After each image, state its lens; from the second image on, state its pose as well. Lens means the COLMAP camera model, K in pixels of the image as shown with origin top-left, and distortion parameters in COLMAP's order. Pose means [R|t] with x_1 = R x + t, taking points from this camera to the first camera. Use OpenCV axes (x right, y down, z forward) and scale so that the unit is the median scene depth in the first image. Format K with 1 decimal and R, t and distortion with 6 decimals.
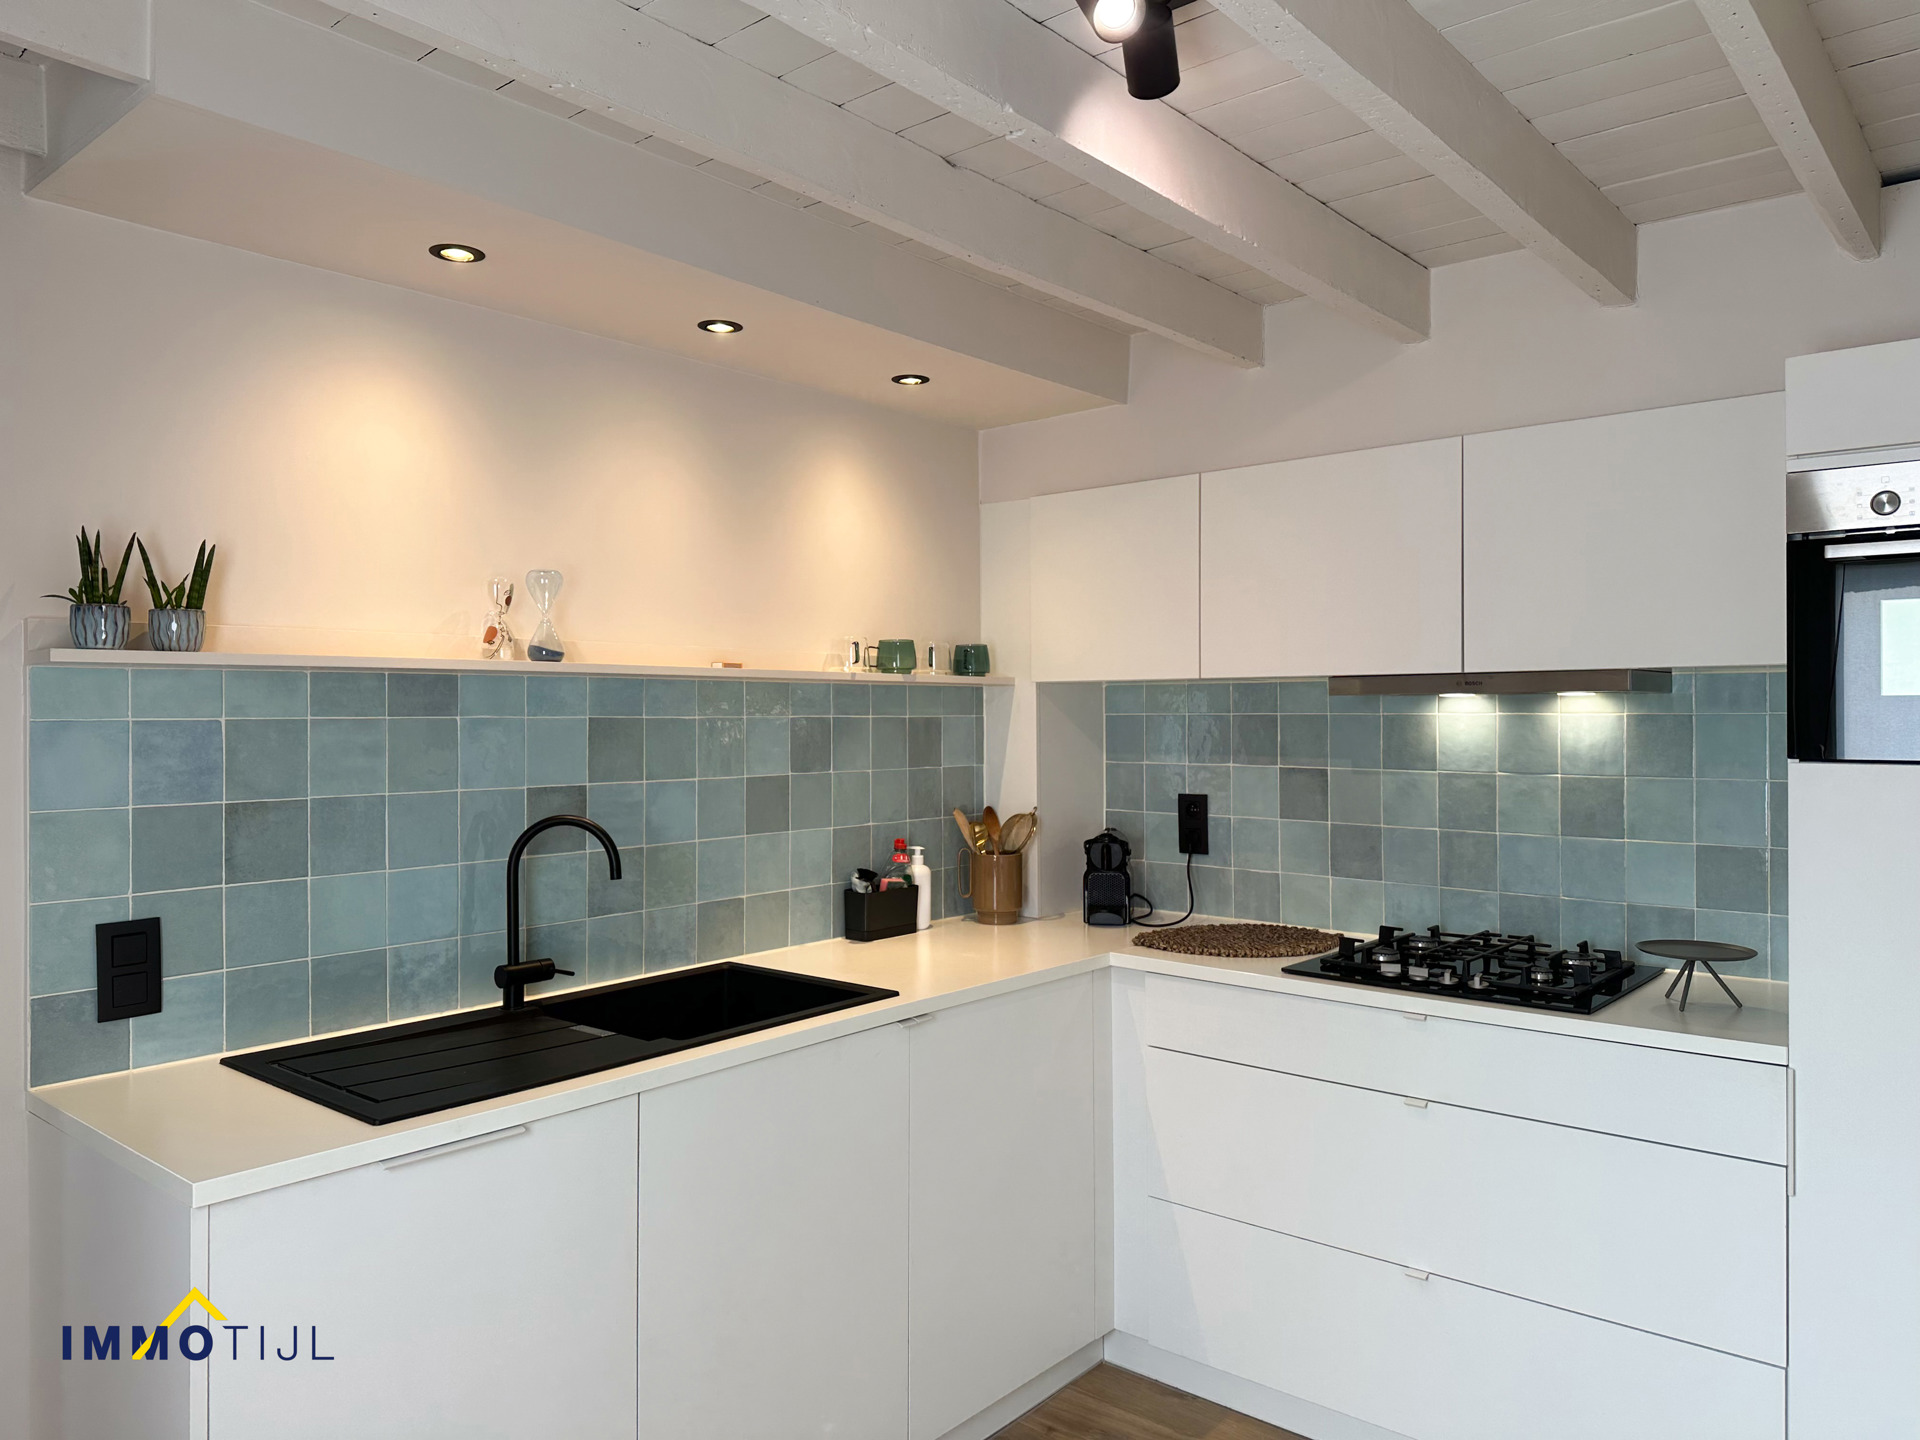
lens RADIAL K [[1328.1, 0, 960.0], [0, 1328.1, 720.0], [0, 0, 1]] dist [0.327491, -0.426171]
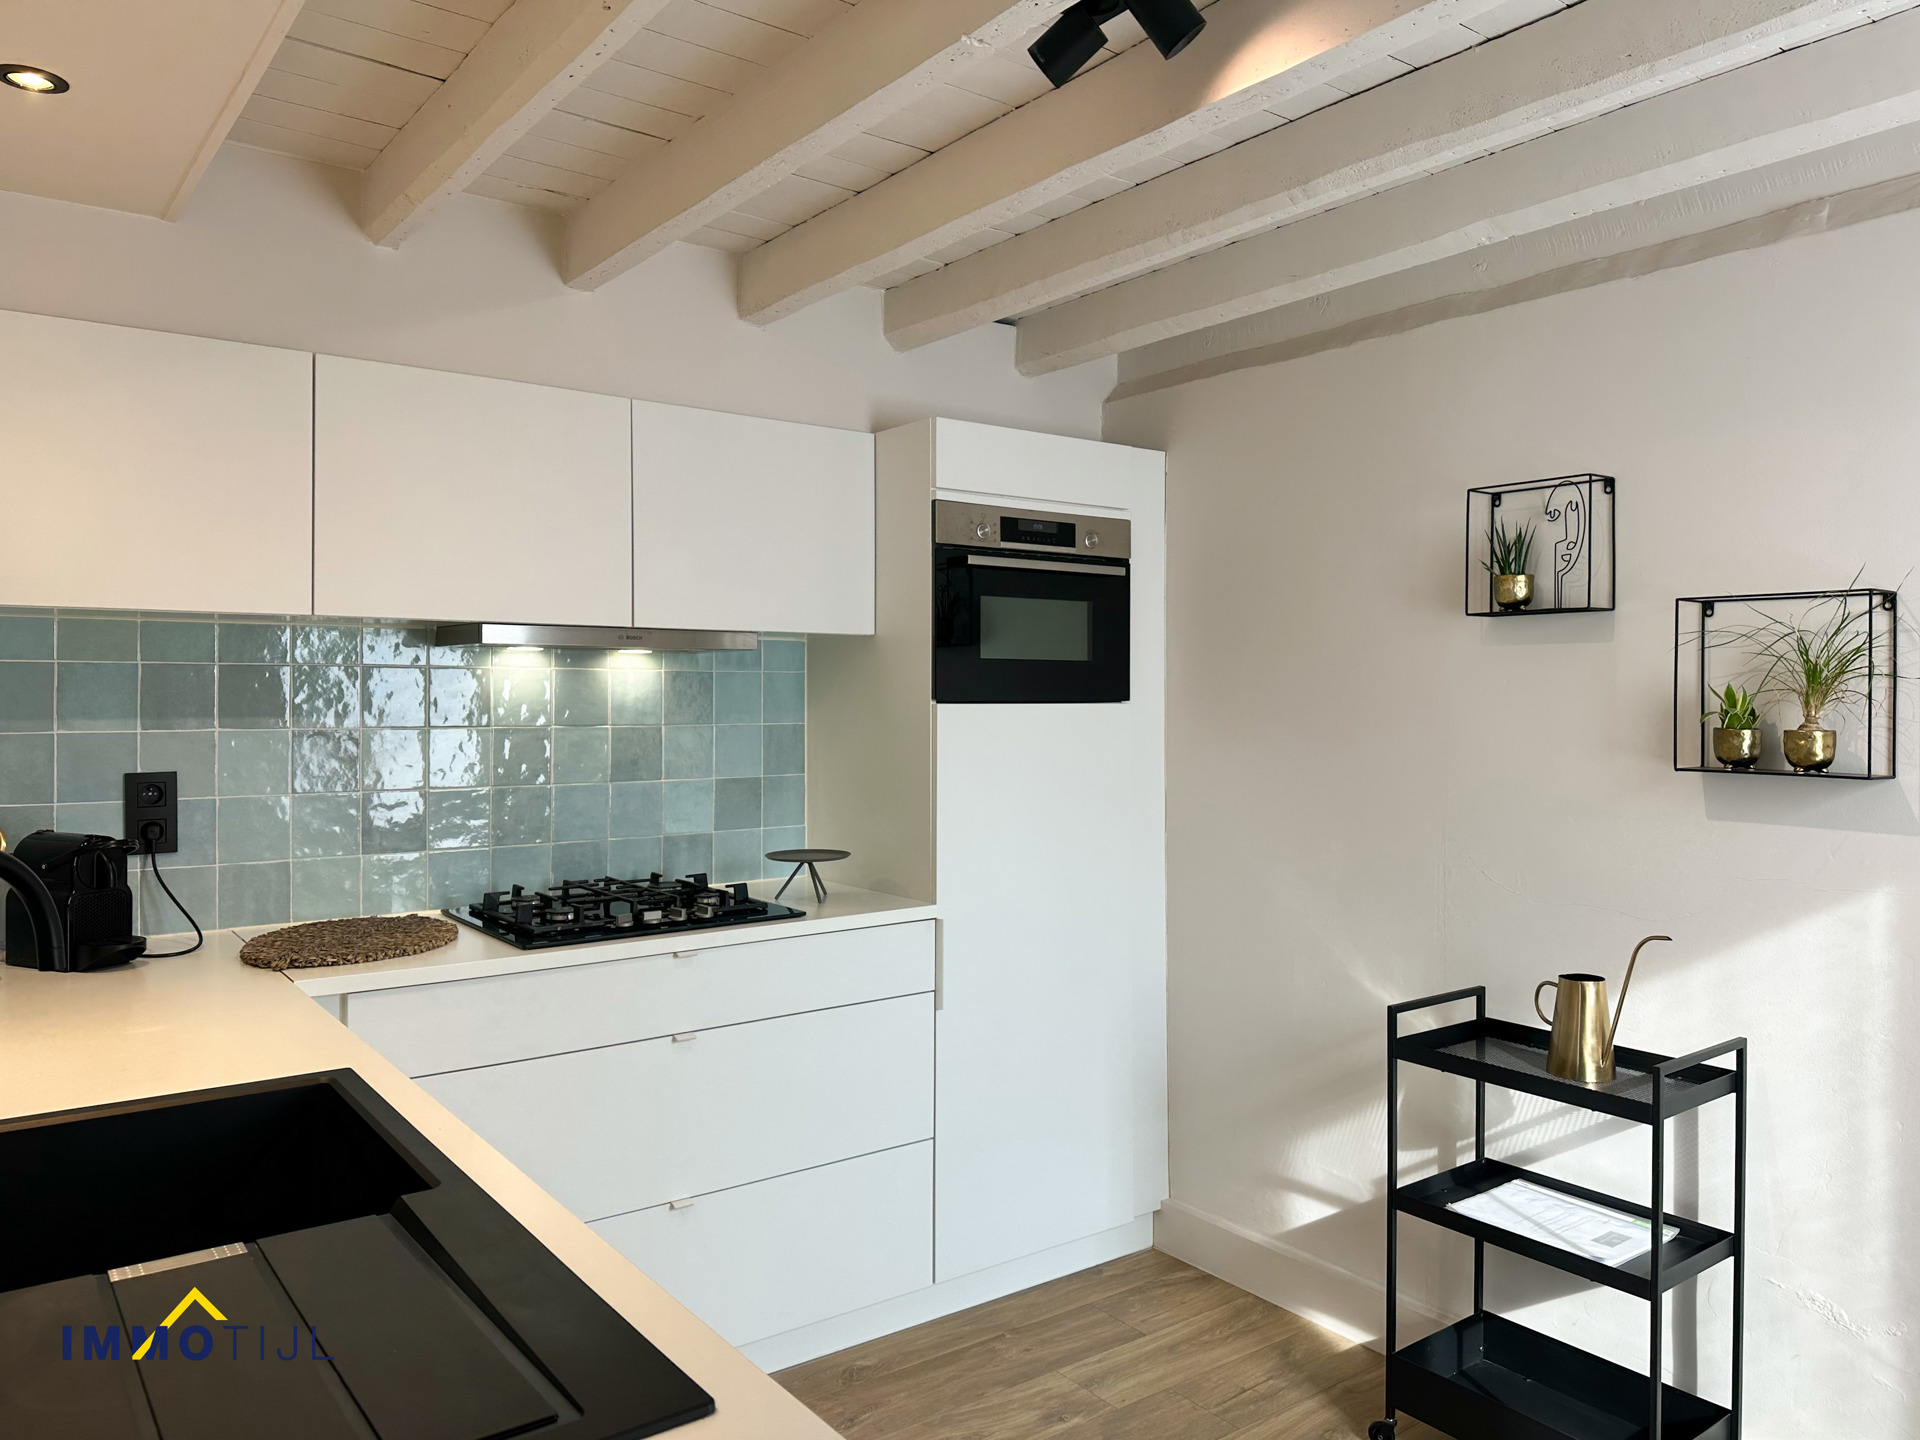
lens RADIAL K [[1373.3, 0, 960.0], [0, 1373.3, 720.0], [0, 0, 1]] dist [-0.007511, -0.003143]
pose [[0.216977, -0.015951, 0.976046, -0.558986], [-0.002042, 0.999857, 0.016794, 0.016613], [-0.976174, -0.005637, 0.216914, 0.507875]]
